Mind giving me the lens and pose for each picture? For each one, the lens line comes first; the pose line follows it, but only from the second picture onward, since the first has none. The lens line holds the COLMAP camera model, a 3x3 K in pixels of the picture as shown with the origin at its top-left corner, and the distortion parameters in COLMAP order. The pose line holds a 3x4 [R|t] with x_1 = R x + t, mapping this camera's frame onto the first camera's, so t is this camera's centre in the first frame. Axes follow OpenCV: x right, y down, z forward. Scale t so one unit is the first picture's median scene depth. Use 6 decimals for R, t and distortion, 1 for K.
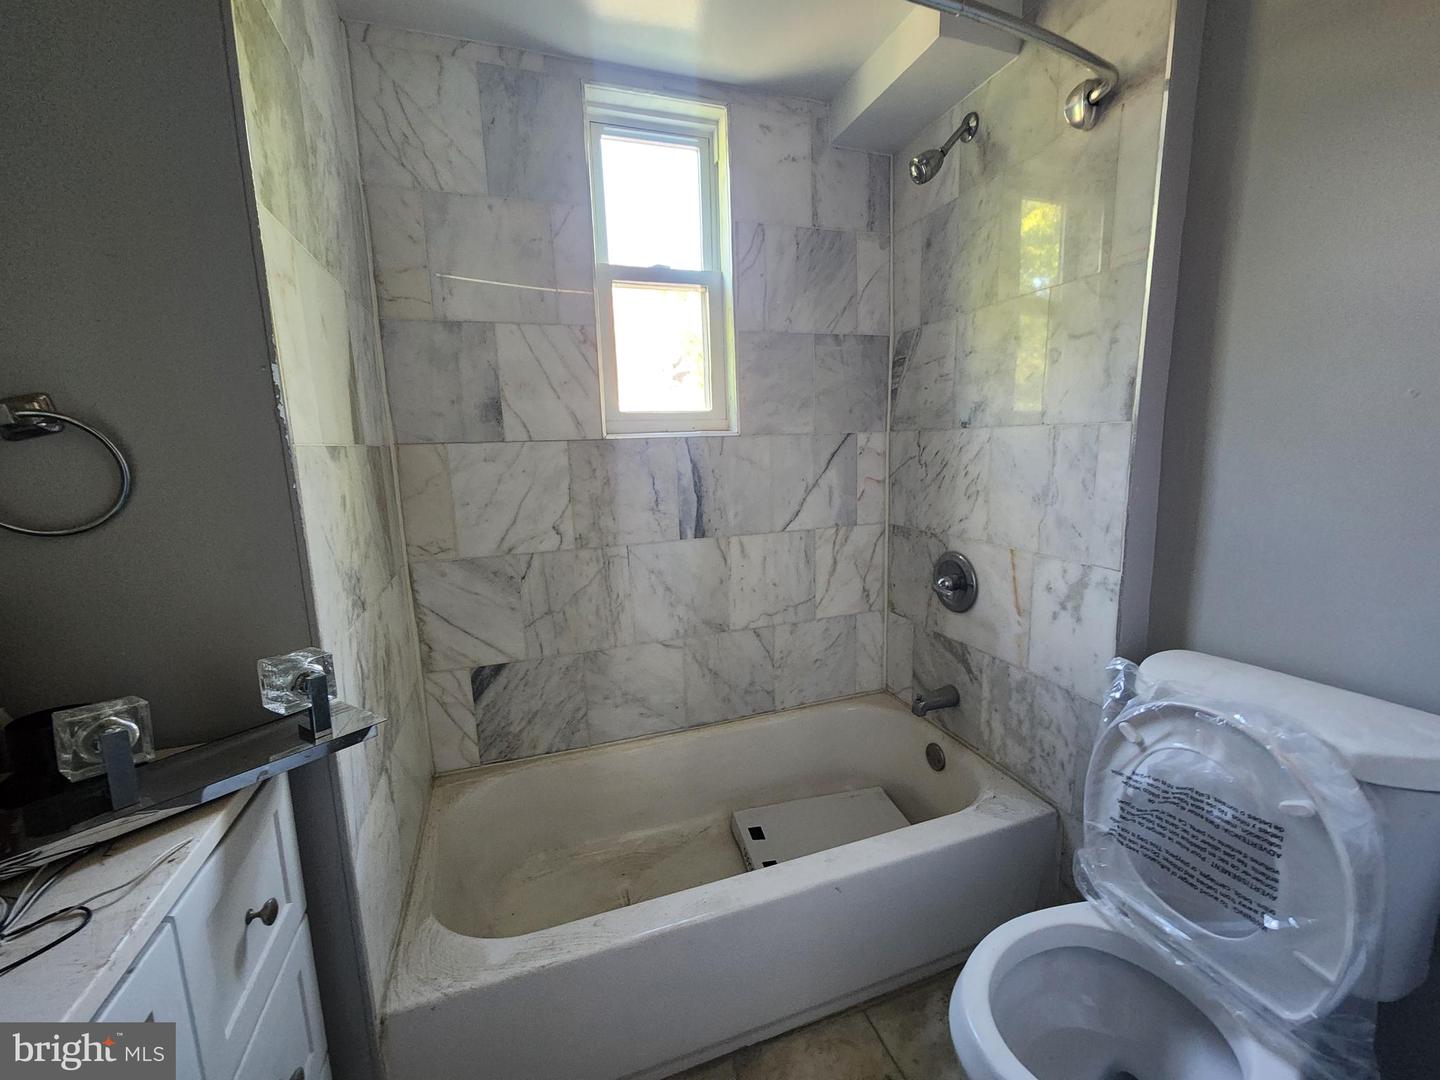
lens RADIAL K [[589.6, 0, 730.6], [0, 589.6, 541.6], [0, 0, 1]] dist [-0.001518, -0.000522]
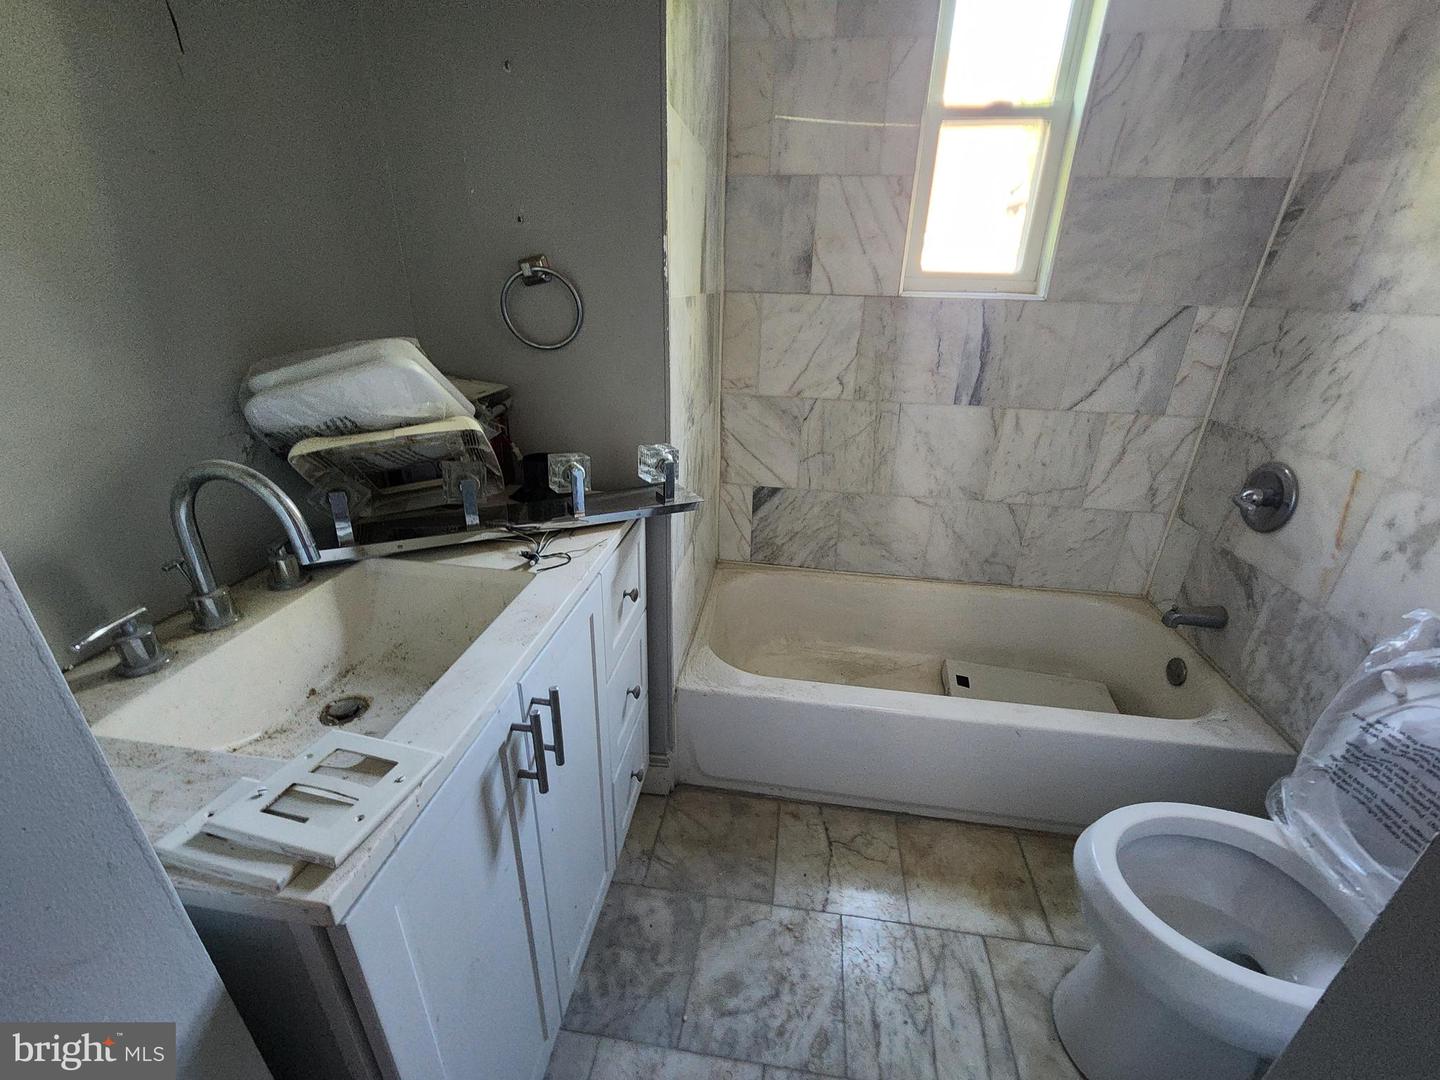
lens RADIAL K [[576.9, 0, 728.2], [0, 576.9, 542.9], [0, 0, 1]] dist [-0.000376, 0.000495]
pose [[0.882752, 0.236007, -0.406262, 0.037811], [-0.127086, 0.952392, 0.277125, -0.002430], [0.452324, -0.193002, 0.870720, -0.119356]]
